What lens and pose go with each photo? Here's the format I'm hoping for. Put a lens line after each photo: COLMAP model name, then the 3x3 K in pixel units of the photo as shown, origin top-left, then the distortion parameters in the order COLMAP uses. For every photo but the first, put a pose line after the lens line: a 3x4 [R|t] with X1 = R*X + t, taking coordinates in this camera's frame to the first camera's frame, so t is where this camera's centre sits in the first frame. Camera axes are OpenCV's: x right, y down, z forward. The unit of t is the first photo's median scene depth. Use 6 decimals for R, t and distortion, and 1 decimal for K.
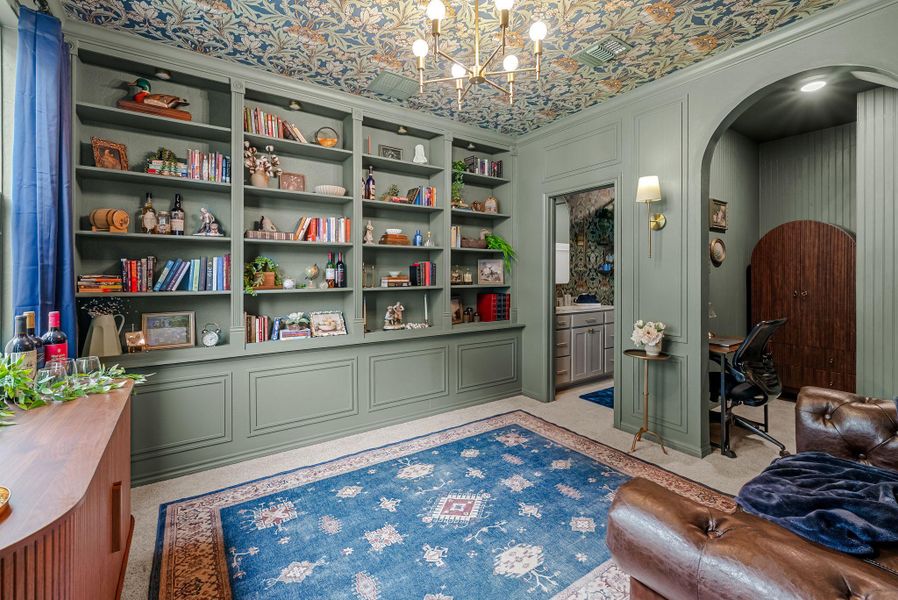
lens RADIAL K [[397.1, 0, 446.2], [0, 397.1, 270.8], [0, 0, 1]] dist [0.009949, 0.000073]
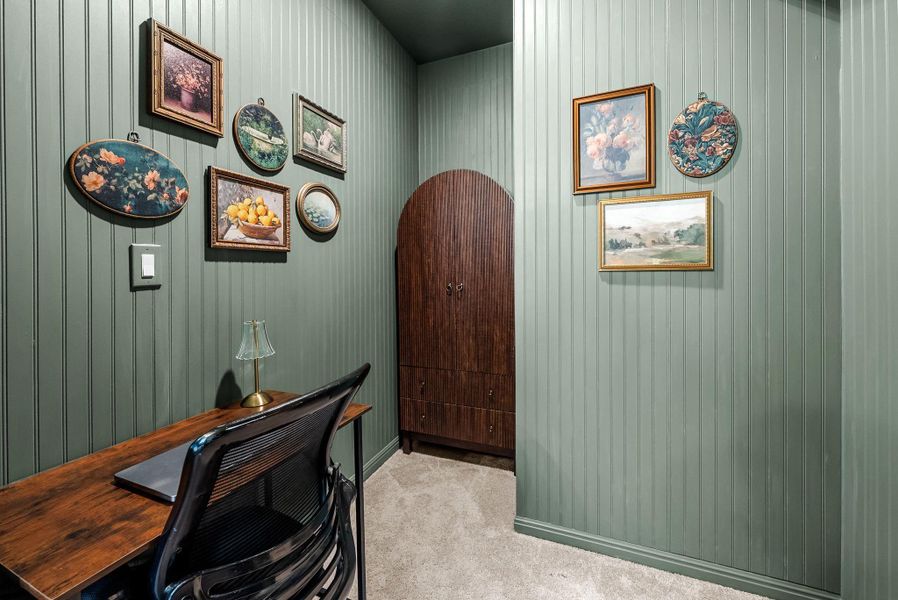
lens RADIAL K [[356.0, 0, 459.2], [0, 356.0, 267.2], [0, 0, 1]] dist [0.008586, -0.000653]
pose [[0.826943, -0.013502, 0.562124, 0.574995], [0.006104, 0.999868, 0.015038, 0.016445], [-0.562253, -0.009004, 0.826916, 0.535589]]
